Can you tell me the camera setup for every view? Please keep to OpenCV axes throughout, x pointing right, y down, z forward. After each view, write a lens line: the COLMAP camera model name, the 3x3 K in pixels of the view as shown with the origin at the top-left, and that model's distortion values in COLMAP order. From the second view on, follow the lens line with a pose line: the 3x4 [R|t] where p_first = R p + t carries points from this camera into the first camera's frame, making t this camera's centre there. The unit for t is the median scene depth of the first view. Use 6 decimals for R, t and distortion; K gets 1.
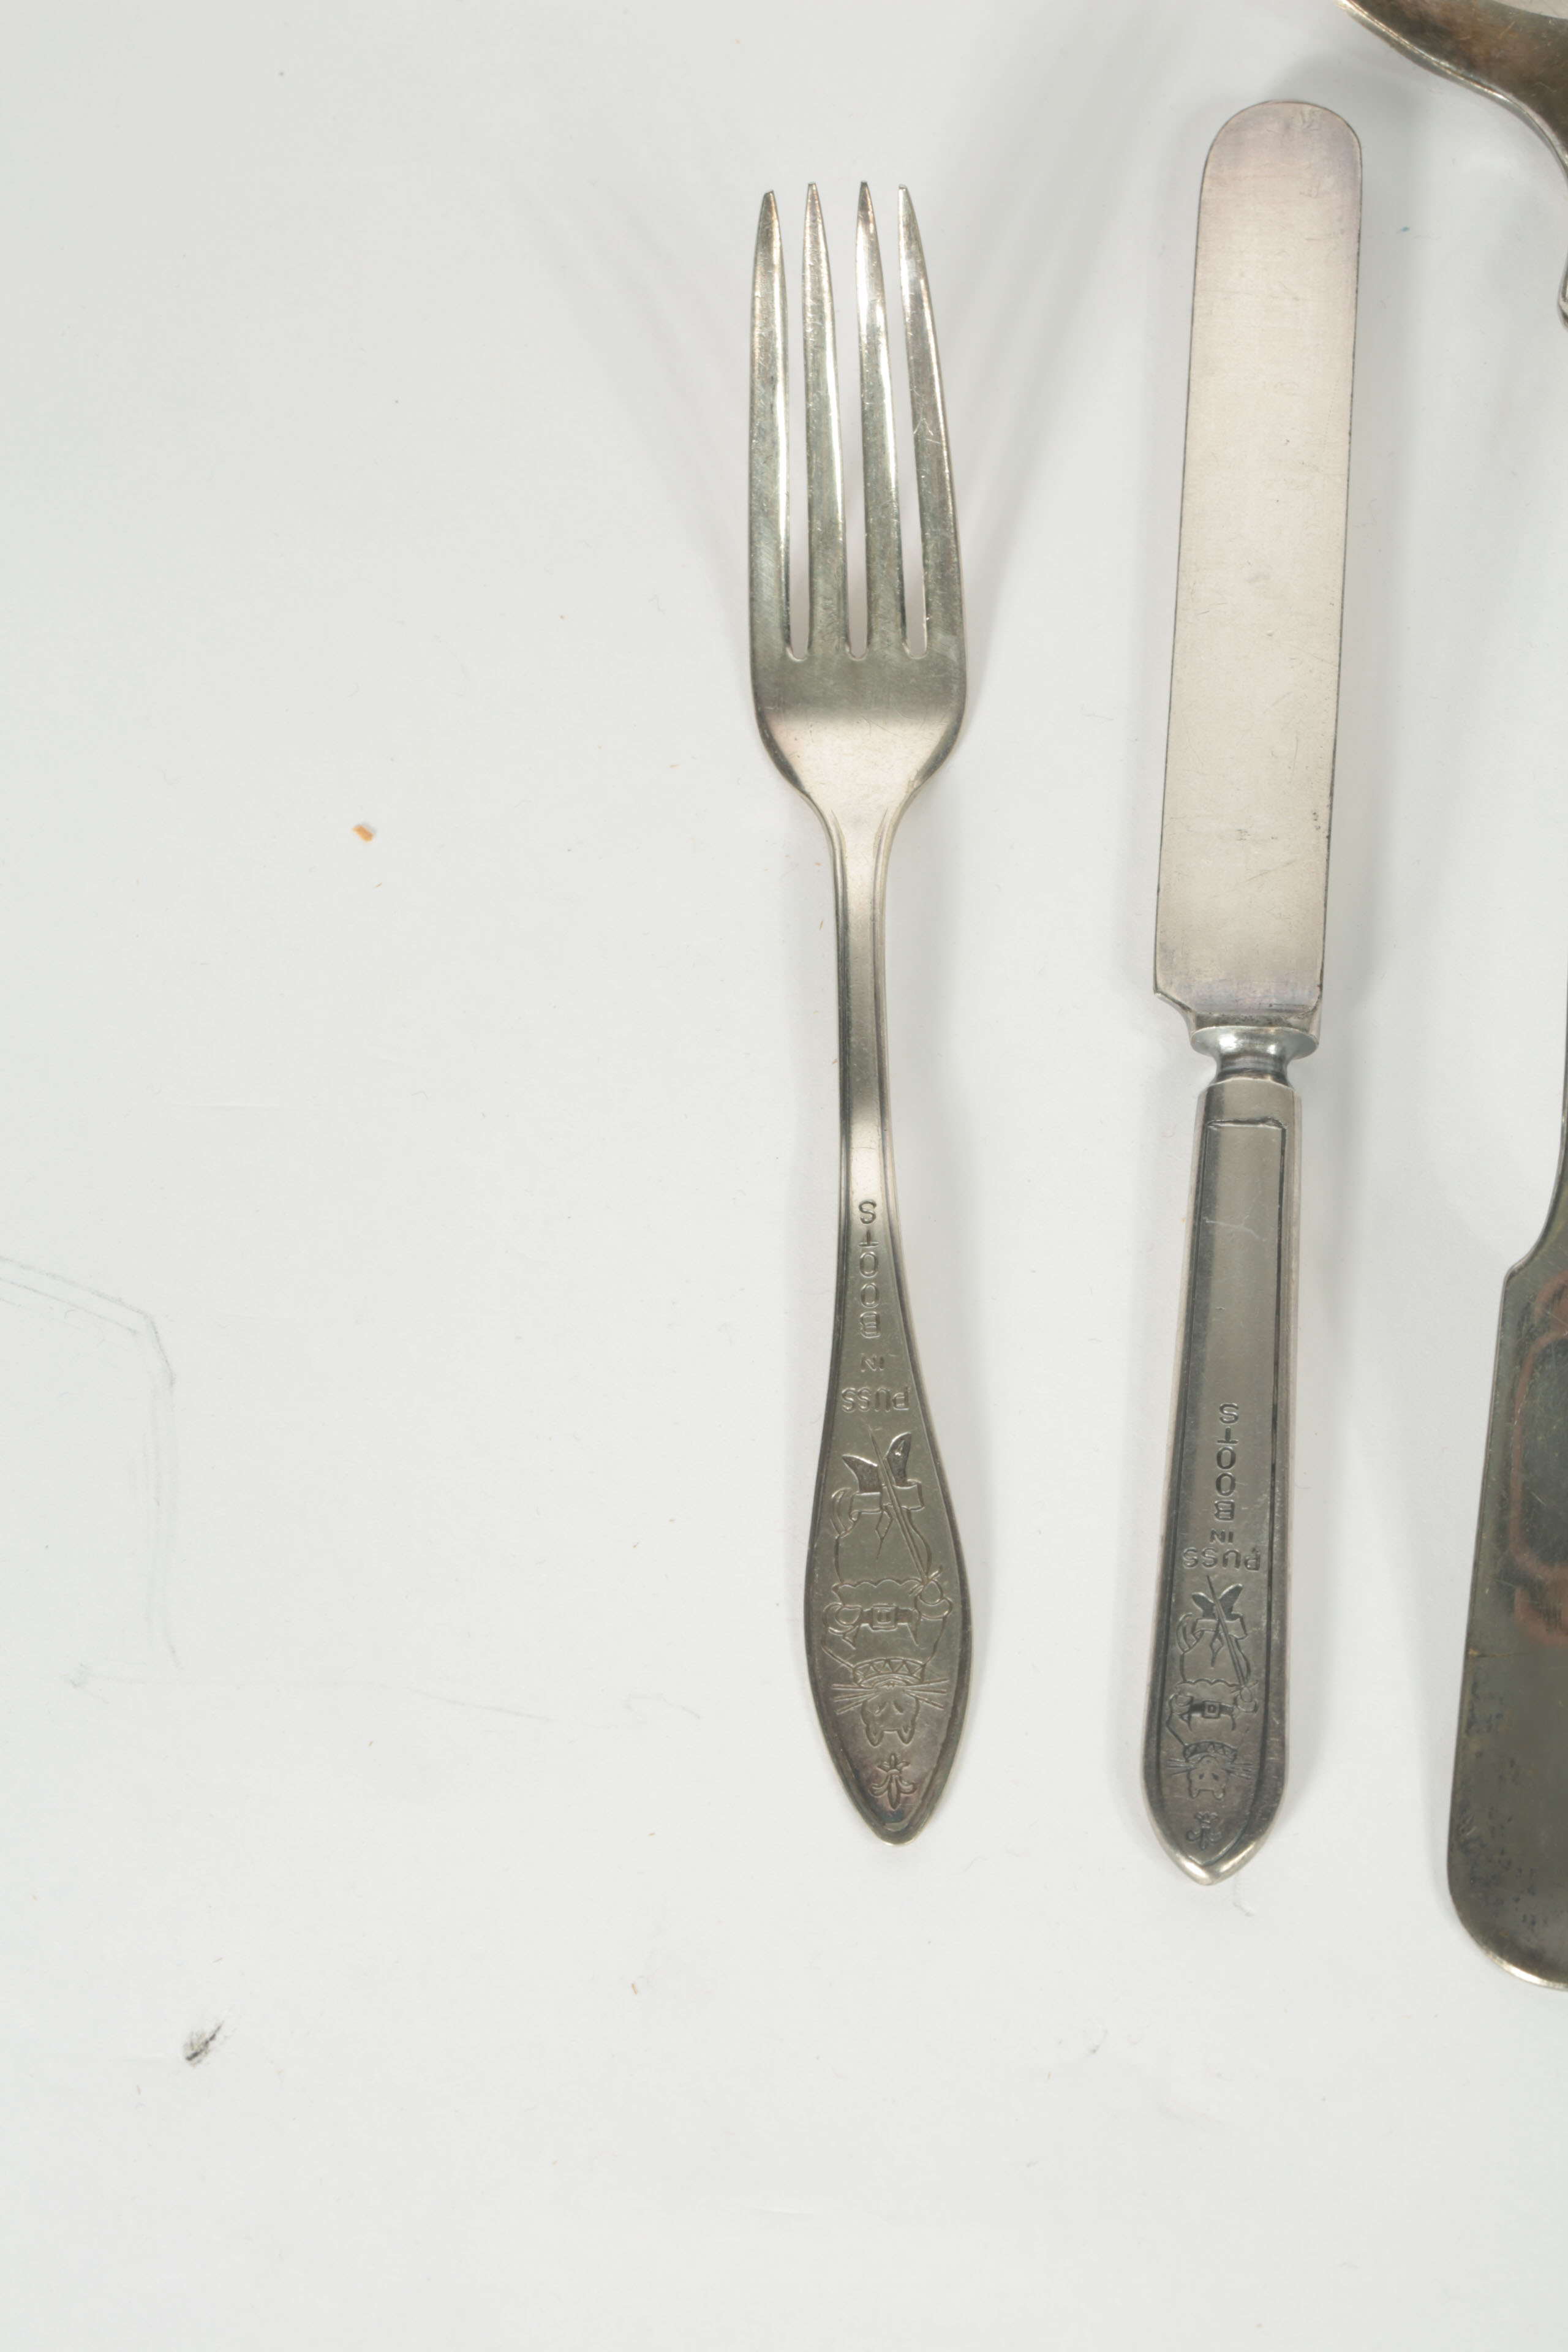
lens RADIAL K [[7016.1, 0, 784.0], [0, 7016.1, 1176.0], [0, 0, 1]] dist [-0.078193, 1.607437]
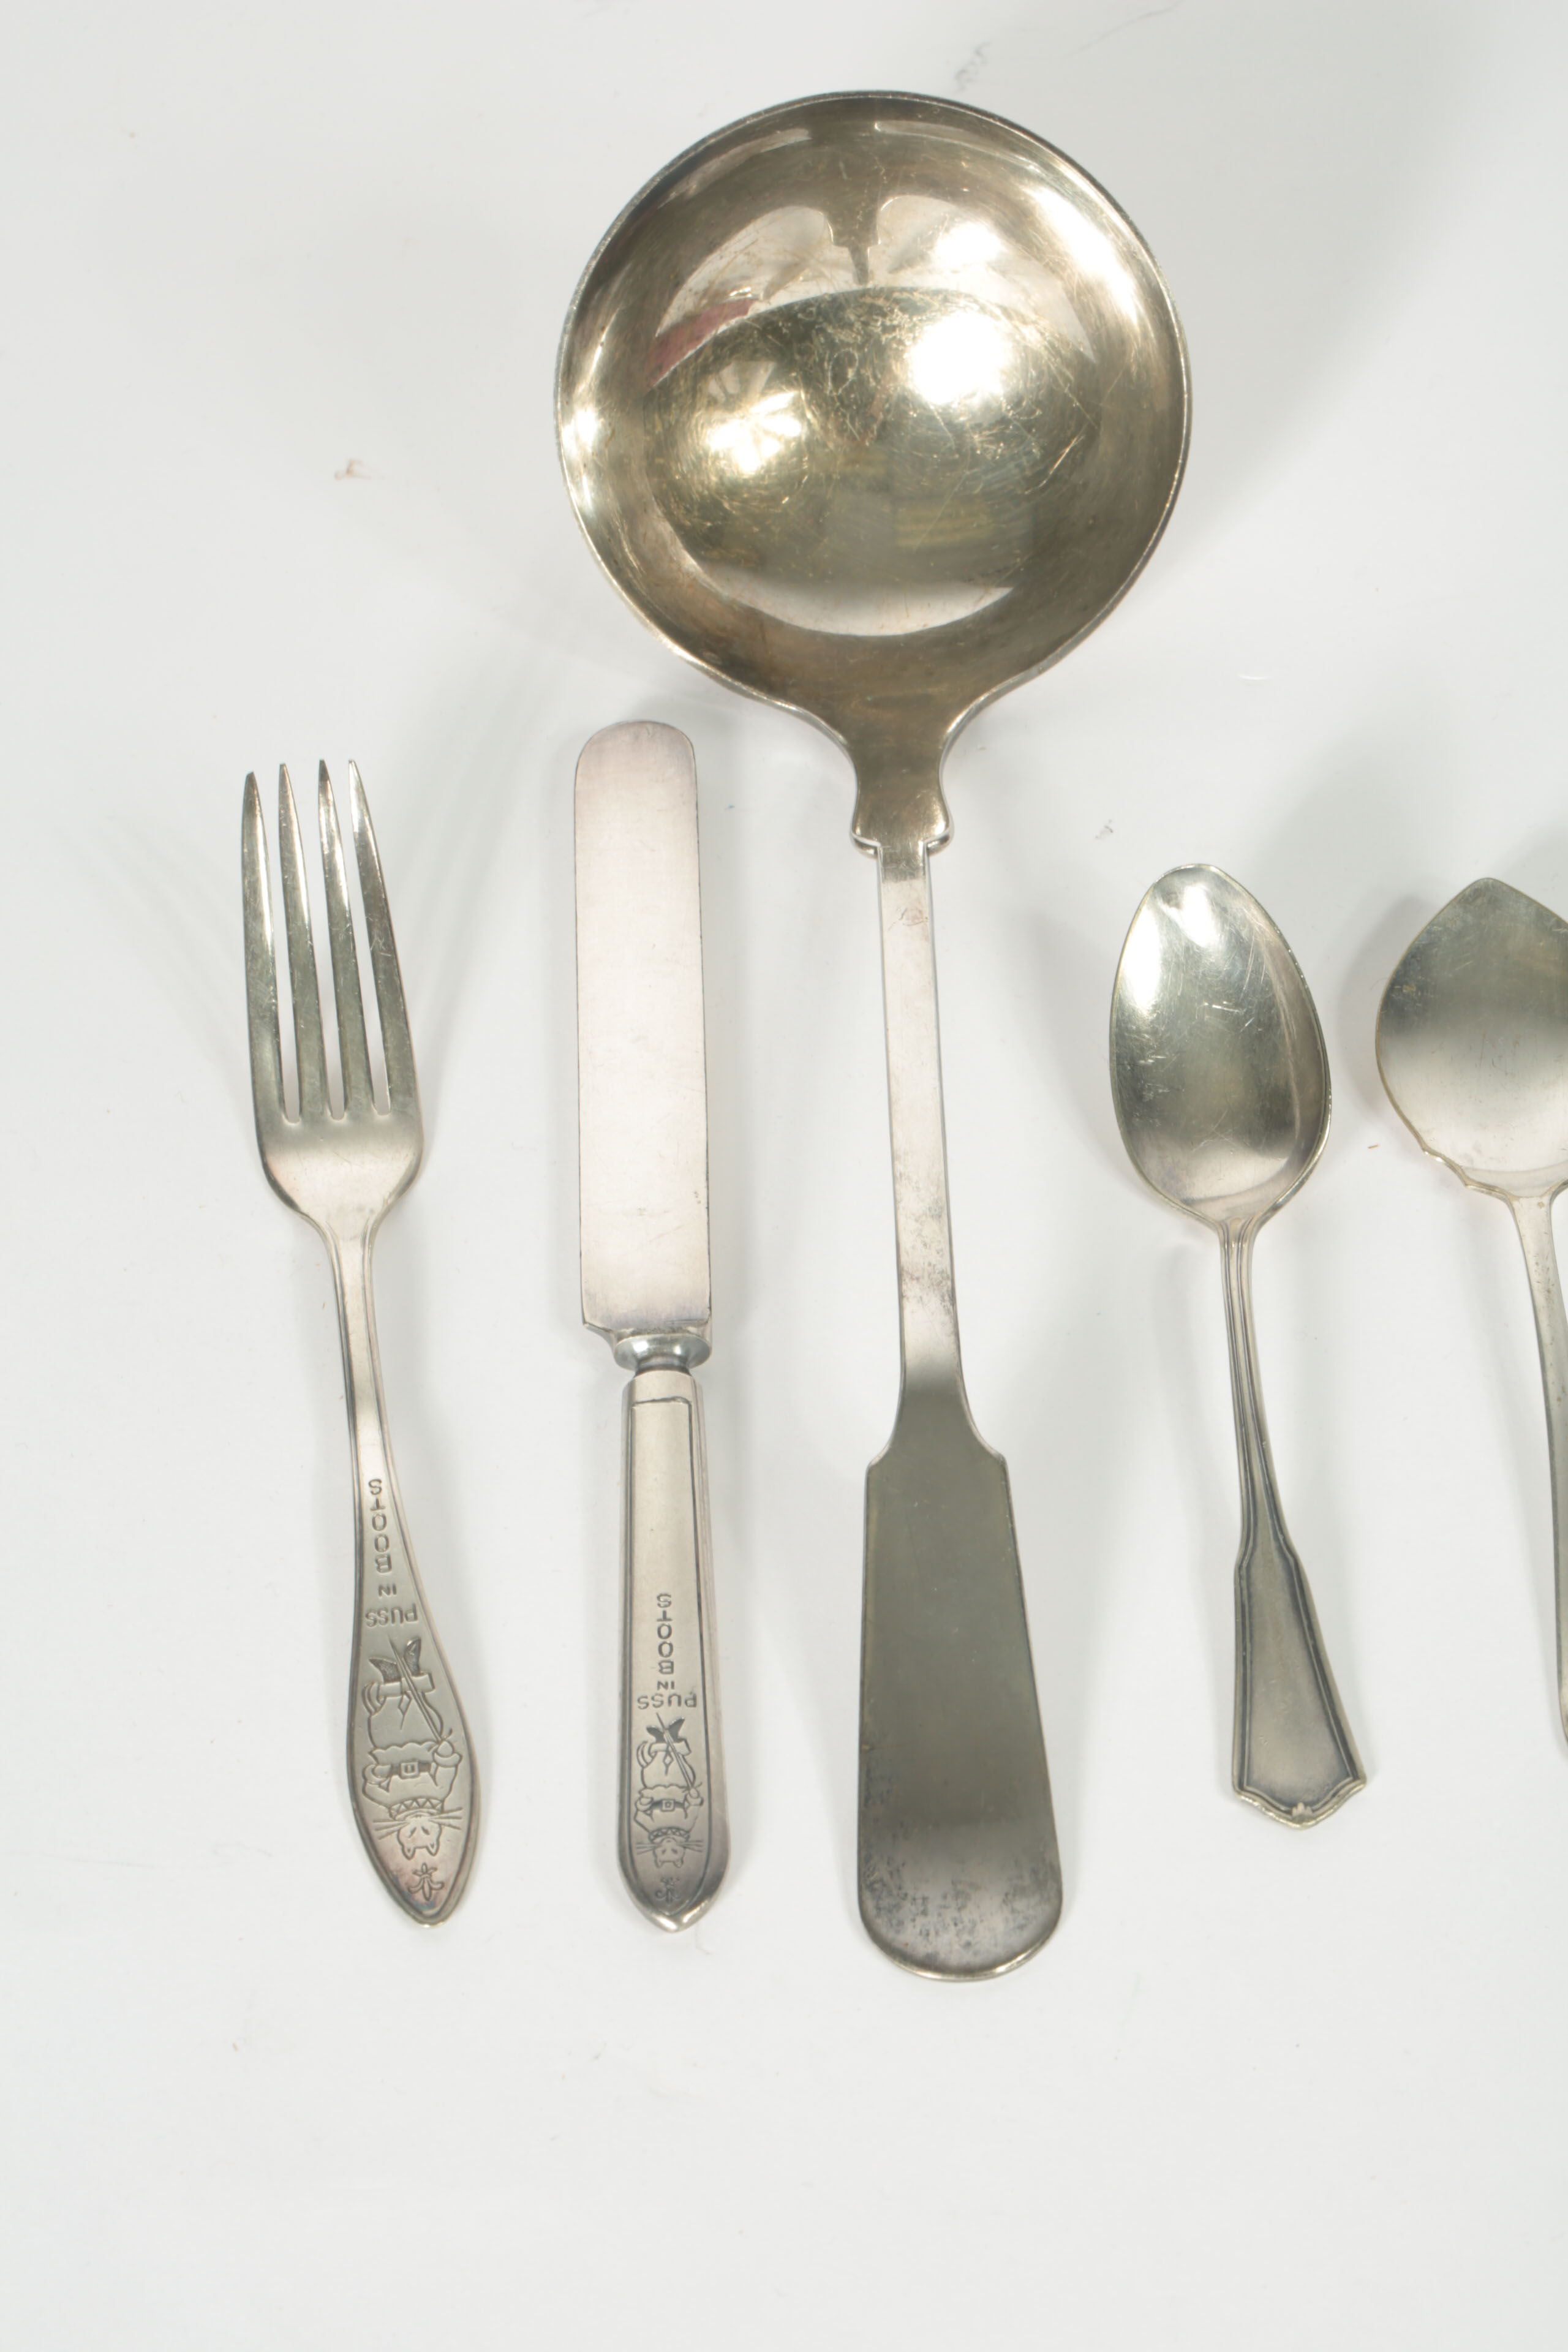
lens RADIAL K [[7016.1, 0, 784.0], [0, 7016.1, 1176.0], [0, 0, 1]] dist [-0.078193, 1.607437]
pose [[0.993734, -0.056458, 0.096464, -0.034544], [0.079575, 0.963425, -0.255889, 0.285113], [-0.078489, 0.261962, 0.961881, -0.265646]]
